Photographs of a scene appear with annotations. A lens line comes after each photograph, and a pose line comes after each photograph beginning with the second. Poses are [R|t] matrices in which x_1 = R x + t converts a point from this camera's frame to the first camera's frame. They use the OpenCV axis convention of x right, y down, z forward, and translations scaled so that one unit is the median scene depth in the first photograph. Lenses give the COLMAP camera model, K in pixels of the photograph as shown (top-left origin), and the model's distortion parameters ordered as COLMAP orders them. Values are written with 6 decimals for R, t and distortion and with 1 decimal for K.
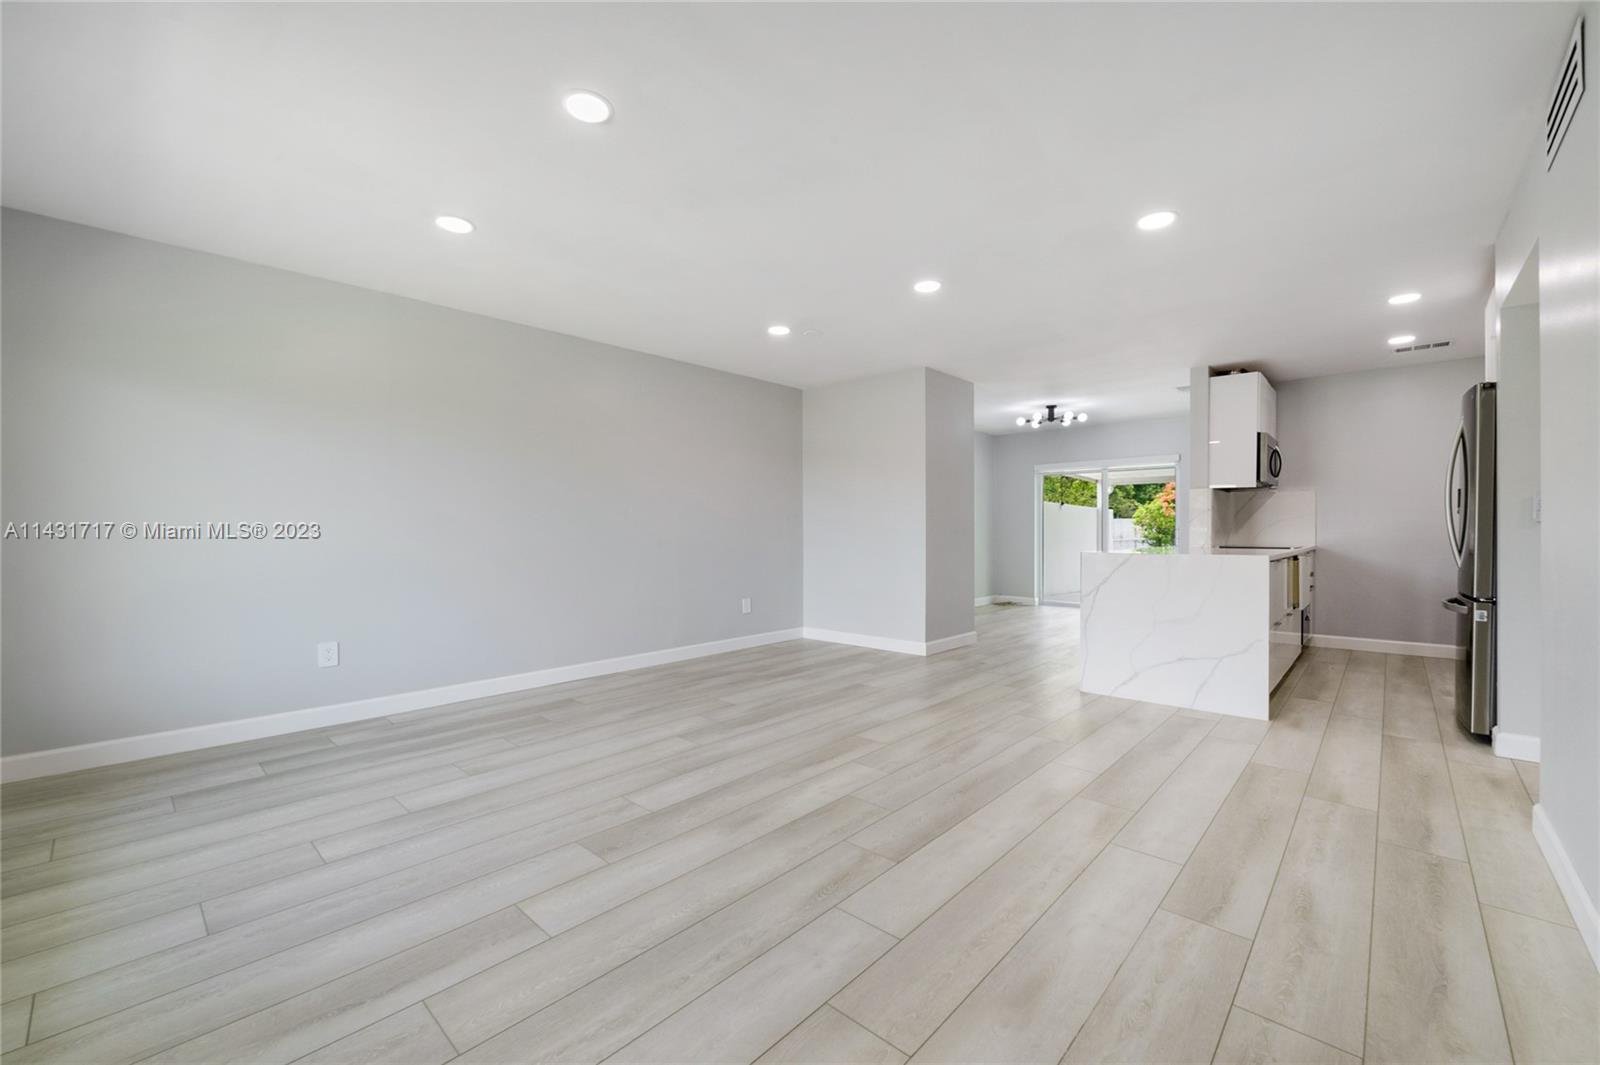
lens RADIAL K [[642.1, 0, 800.0], [0, 642.1, 532.5], [0, 0, 1]] dist [-0.015315, -0.000036]
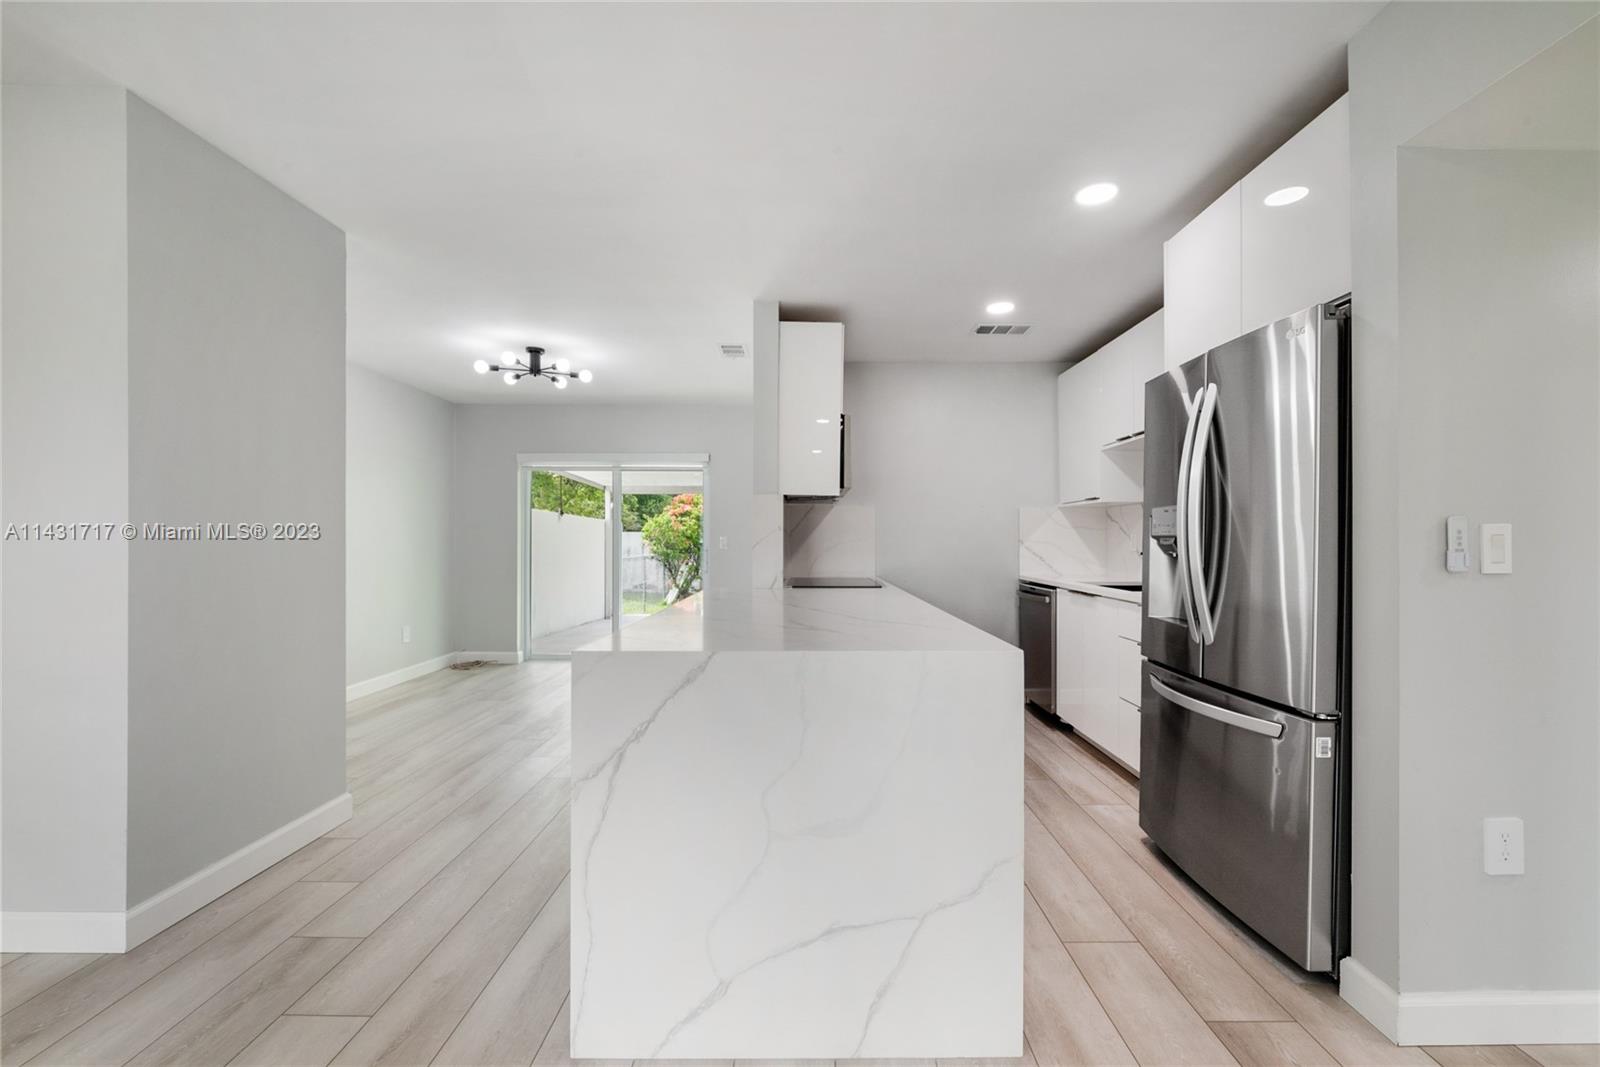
lens RADIAL K [[627.2, 0, 805.4], [0, 627.2, 544.8], [0, 0, 1]] dist [-0.000174, 0.000095]
pose [[0.733792, -0.000741, 0.679374, 0.146967], [-0.001857, 0.999993, 0.003096, -0.013149], [-0.679372, -0.003533, 0.733786, 0.325807]]
